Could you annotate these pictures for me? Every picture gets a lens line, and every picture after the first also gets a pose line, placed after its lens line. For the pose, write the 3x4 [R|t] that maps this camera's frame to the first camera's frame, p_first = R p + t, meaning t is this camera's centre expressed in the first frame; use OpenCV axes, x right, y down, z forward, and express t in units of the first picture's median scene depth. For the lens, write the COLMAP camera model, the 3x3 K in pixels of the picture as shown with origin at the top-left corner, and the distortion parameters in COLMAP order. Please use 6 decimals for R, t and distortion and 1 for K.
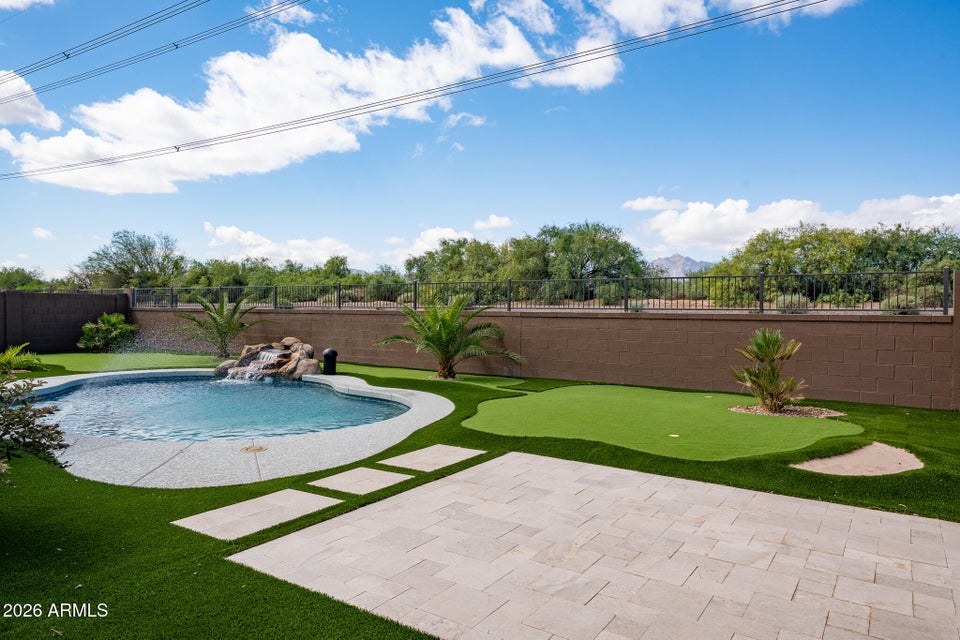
lens RADIAL K [[655.7, 0, 481.4], [0, 655.7, 315.4], [0, 0, 1]] dist [0.022809, -0.001096]
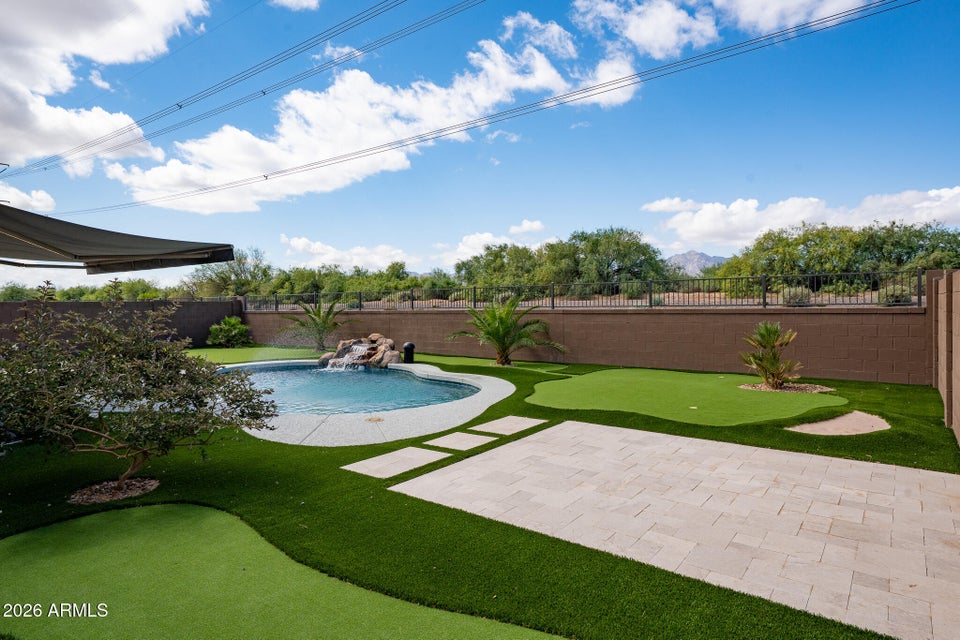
lens RADIAL K [[574.4, 0, 474.0], [0, 574.4, 312.2], [0, 0, 1]] dist [0.016018, -0.008065]
pose [[0.996960, -0.021617, -0.074860, -0.010728], [0.022086, 0.999741, 0.005435, -0.004474], [0.074723, -0.007071, 0.997179, -0.035787]]
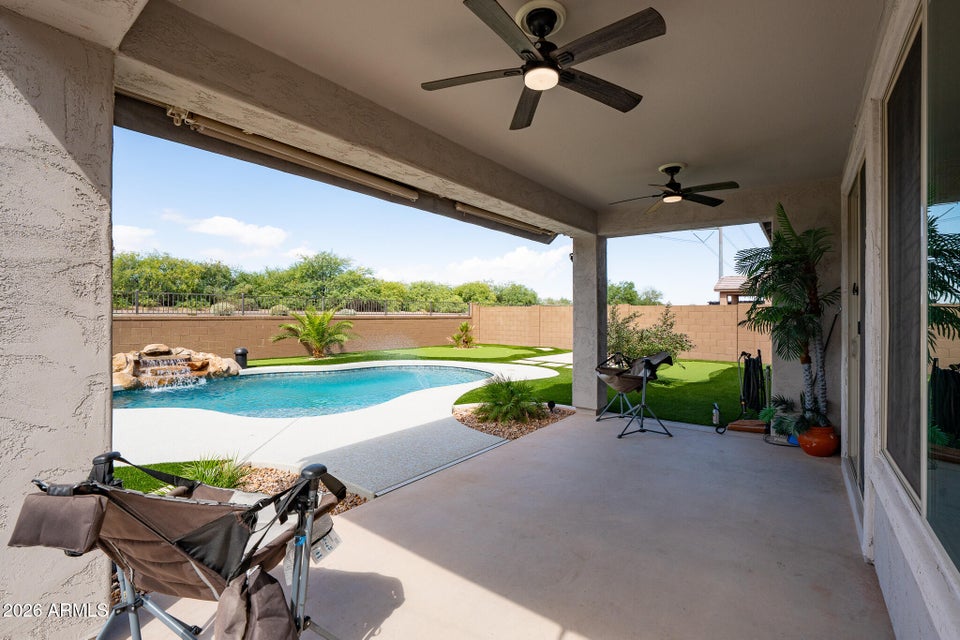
lens RADIAL K [[451.8, 0, 477.4], [0, 451.8, 316.4], [0, 0, 1]] dist [-0.000578, -0.000008]
pose [[0.078975, -0.008414, 0.996841, -0.447500], [0.002120, 0.999964, 0.008273, -0.004427], [-0.996874, 0.001460, 0.078990, 0.236991]]
